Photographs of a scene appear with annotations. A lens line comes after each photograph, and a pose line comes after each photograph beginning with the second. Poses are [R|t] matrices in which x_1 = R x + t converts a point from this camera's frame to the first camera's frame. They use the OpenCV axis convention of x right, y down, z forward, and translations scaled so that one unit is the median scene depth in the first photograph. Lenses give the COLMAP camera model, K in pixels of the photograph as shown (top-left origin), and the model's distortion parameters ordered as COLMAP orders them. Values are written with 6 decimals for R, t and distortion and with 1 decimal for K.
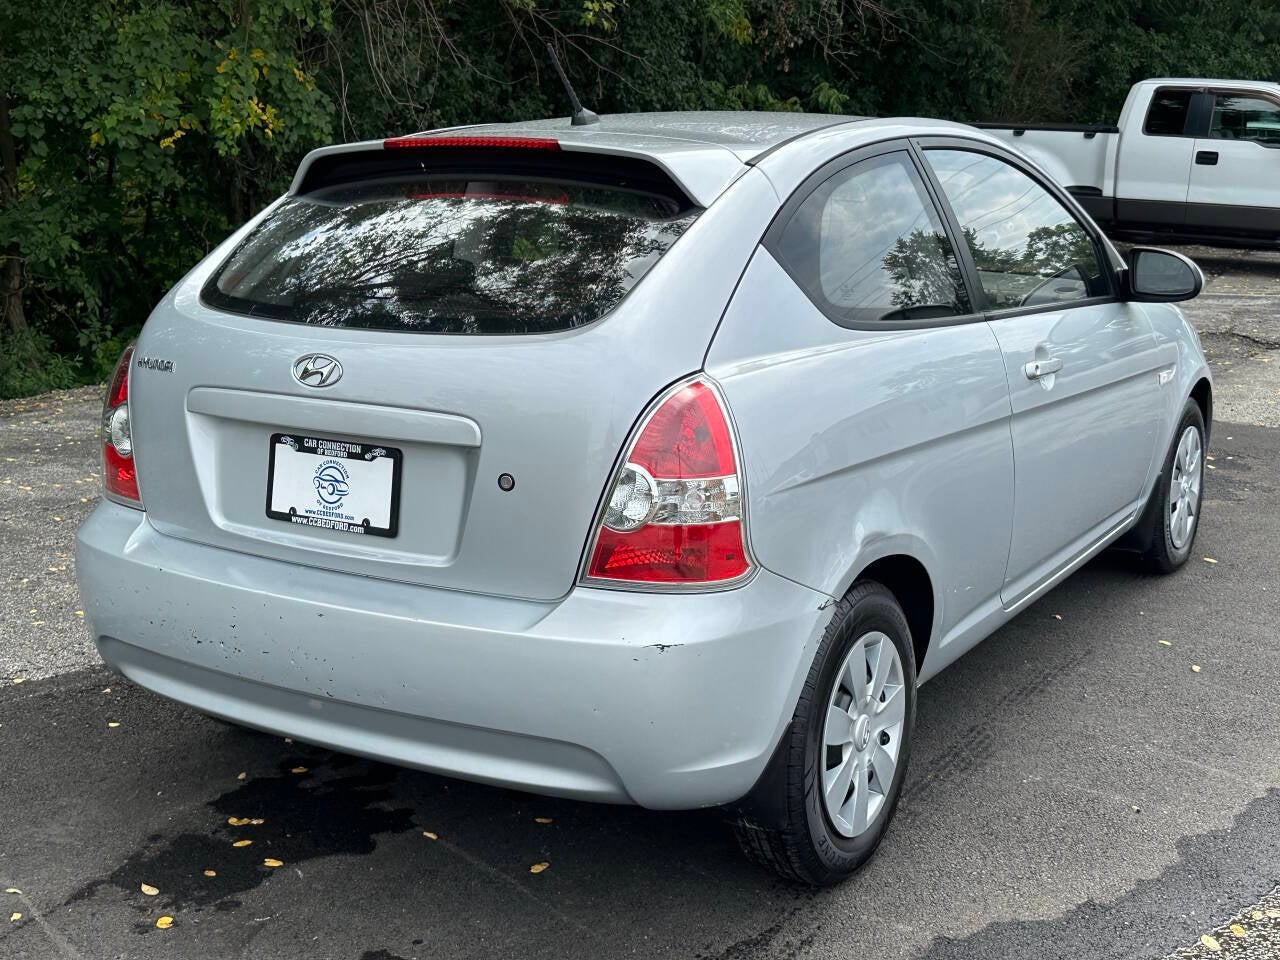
lens RADIAL K [[1547.9, 0, 640.0], [0, 1547.9, 480.0], [0, 0, 1]] dist [0.217979, -0.488613]
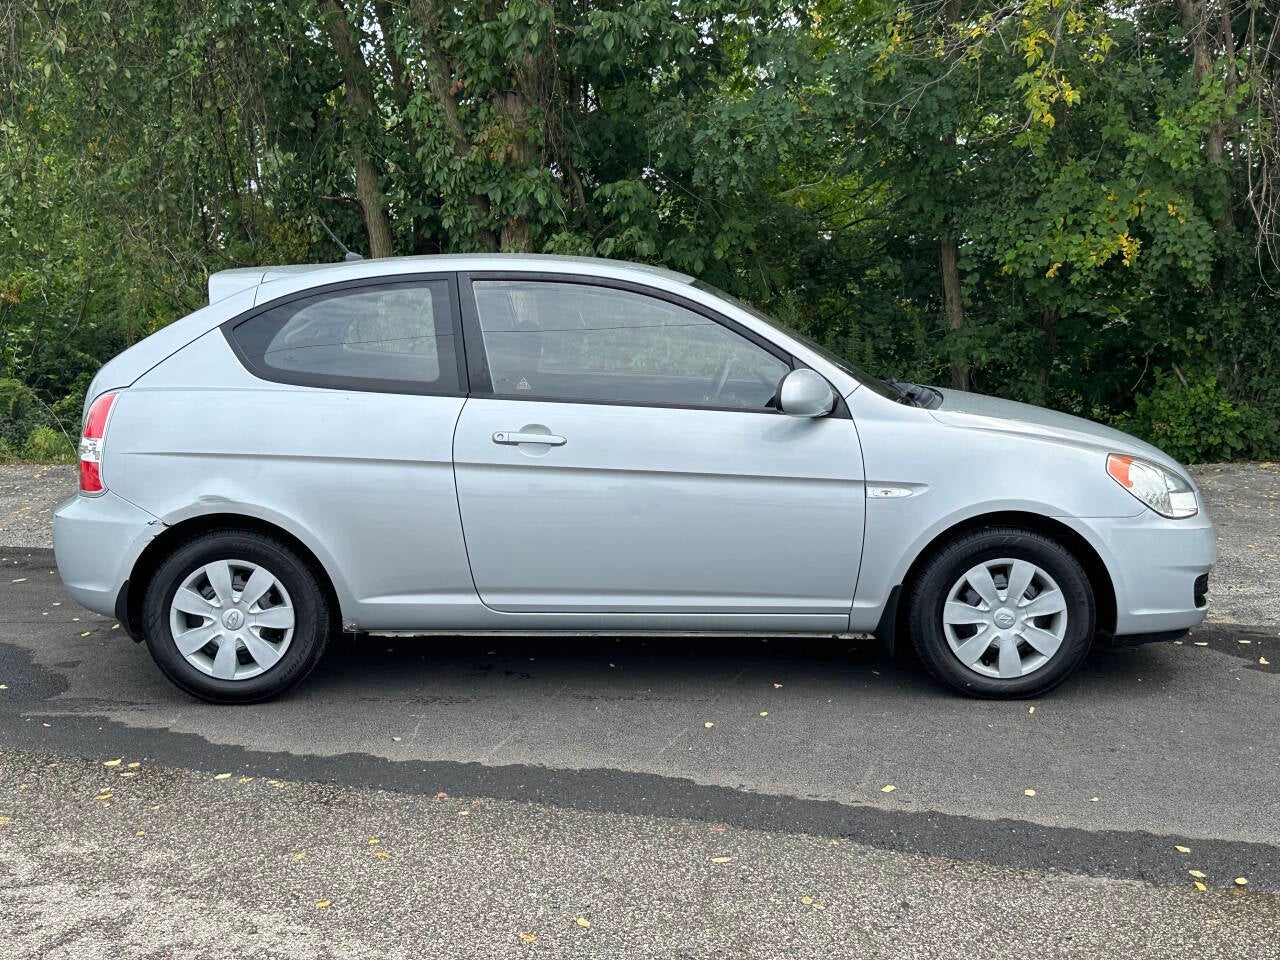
lens RADIAL K [[1547.9, 0, 640.0], [0, 1547.9, 480.0], [0, 0, 1]] dist [0.217979, -0.488613]
pose [[0.518290, 0.119428, -0.846825, 0.560721], [-0.184818, 0.982443, 0.025439, -0.034278], [0.834996, 0.143324, 0.531263, 0.141634]]
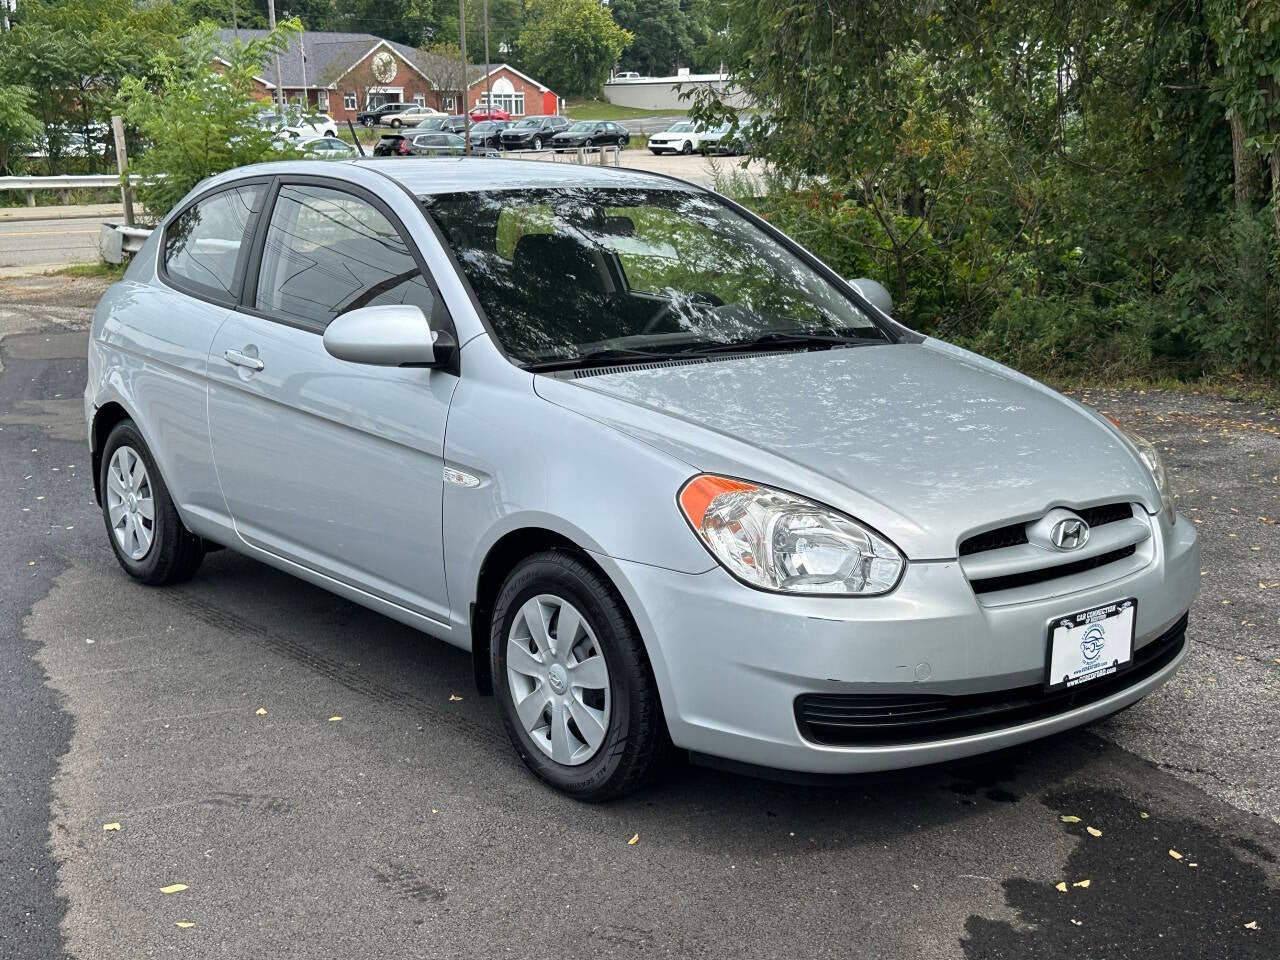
lens RADIAL K [[1573.8, 0, 648.1], [0, 1573.8, 480.2], [0, 0, 1]] dist [0.231548, -0.582974]
pose [[-0.319475, 0.186484, -0.929064, 0.517808], [-0.209213, 0.942369, 0.261096, -0.145563], [0.924211, 0.277786, -0.262048, 0.636780]]
